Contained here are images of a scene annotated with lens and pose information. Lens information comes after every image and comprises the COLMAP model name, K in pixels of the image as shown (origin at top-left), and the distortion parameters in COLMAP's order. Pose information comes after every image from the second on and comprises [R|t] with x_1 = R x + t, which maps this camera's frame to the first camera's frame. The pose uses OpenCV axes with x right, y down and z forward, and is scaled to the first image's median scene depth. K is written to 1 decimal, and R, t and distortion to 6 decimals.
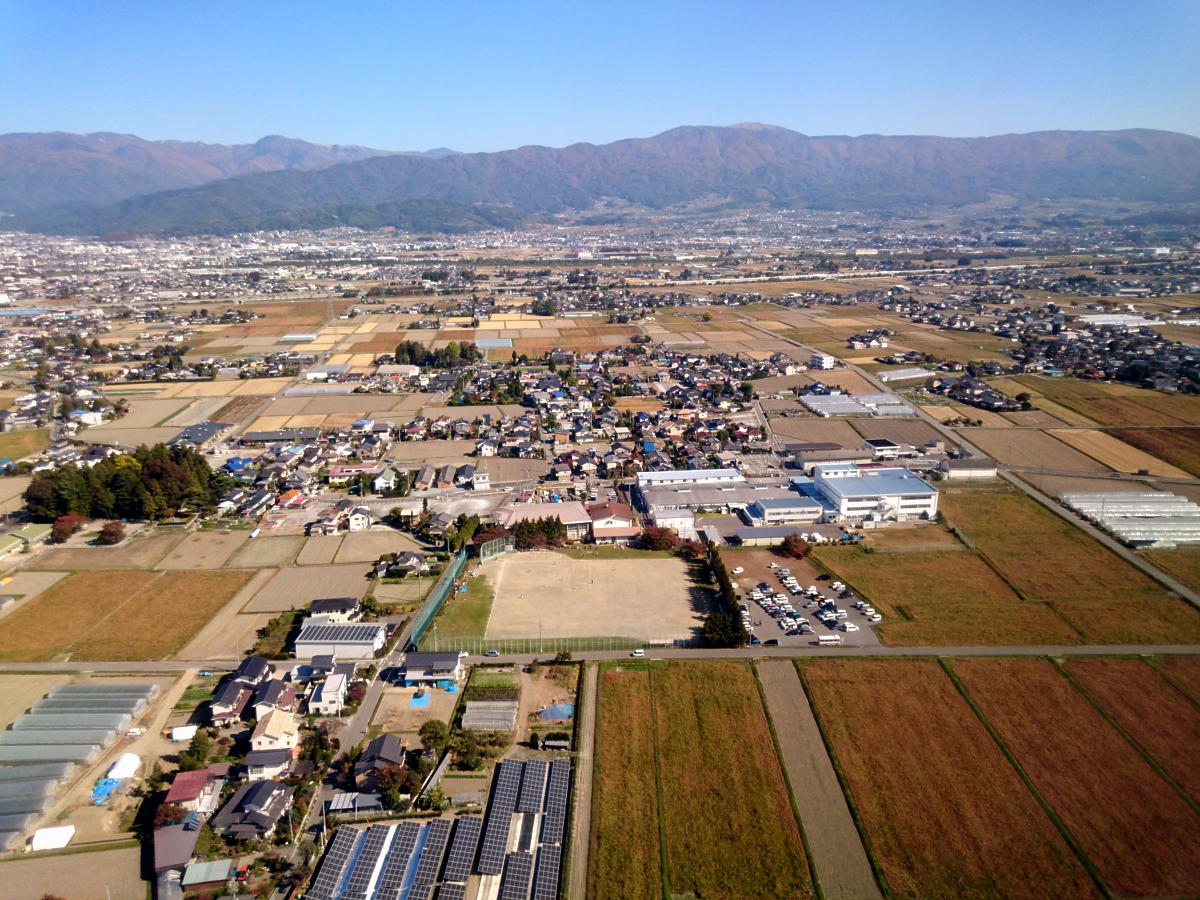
lens RADIAL K [[851.1, 0, 596.2], [0, 851.1, 434.3], [0, 0, 1]] dist [0.012045, -0.005403]
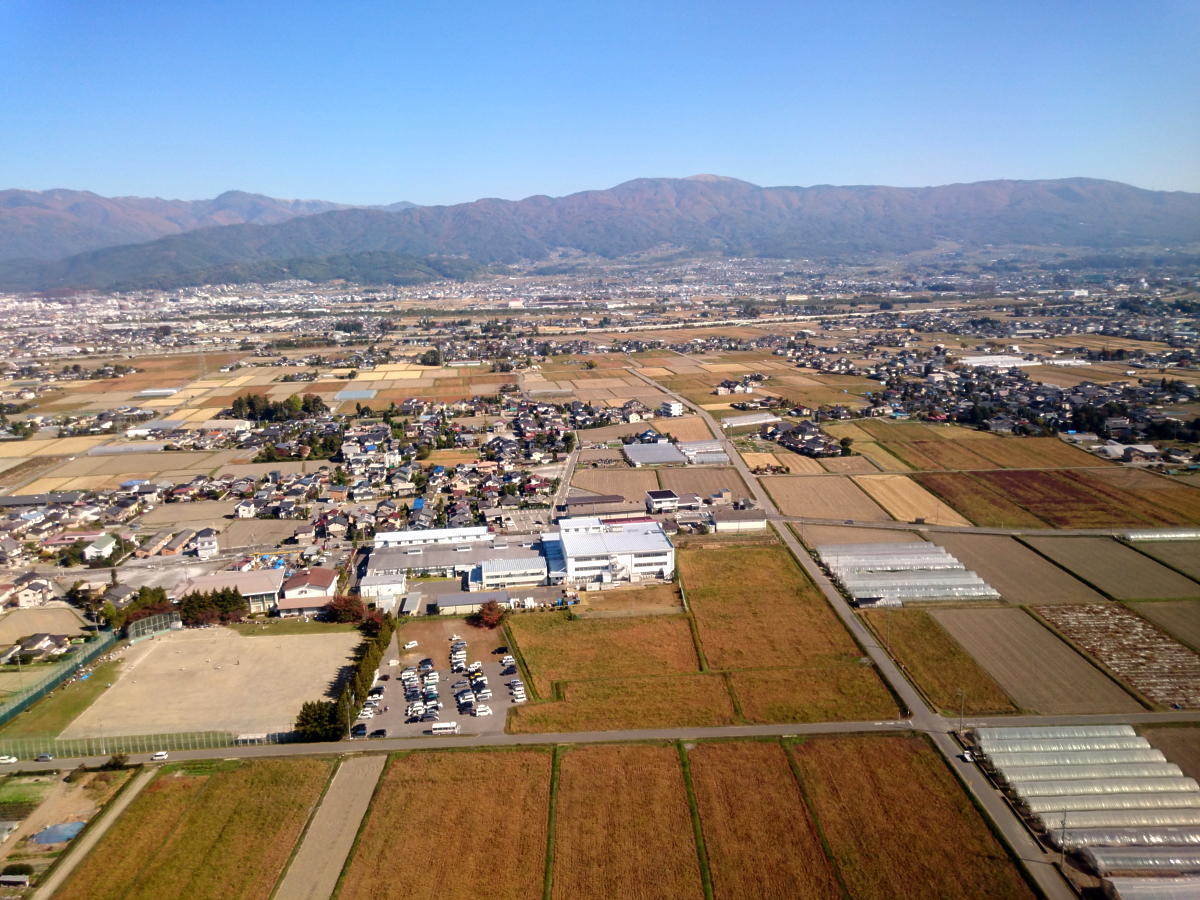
lens RADIAL K [[851.1, 0, 596.2], [0, 851.1, 434.3], [0, 0, 1]] dist [0.012045, -0.005403]
pose [[0.999179, -0.018745, 0.035924, 0.156776], [0.020732, 0.998229, -0.055756, -0.003739], [-0.034815, 0.056455, 0.997798, 0.037922]]
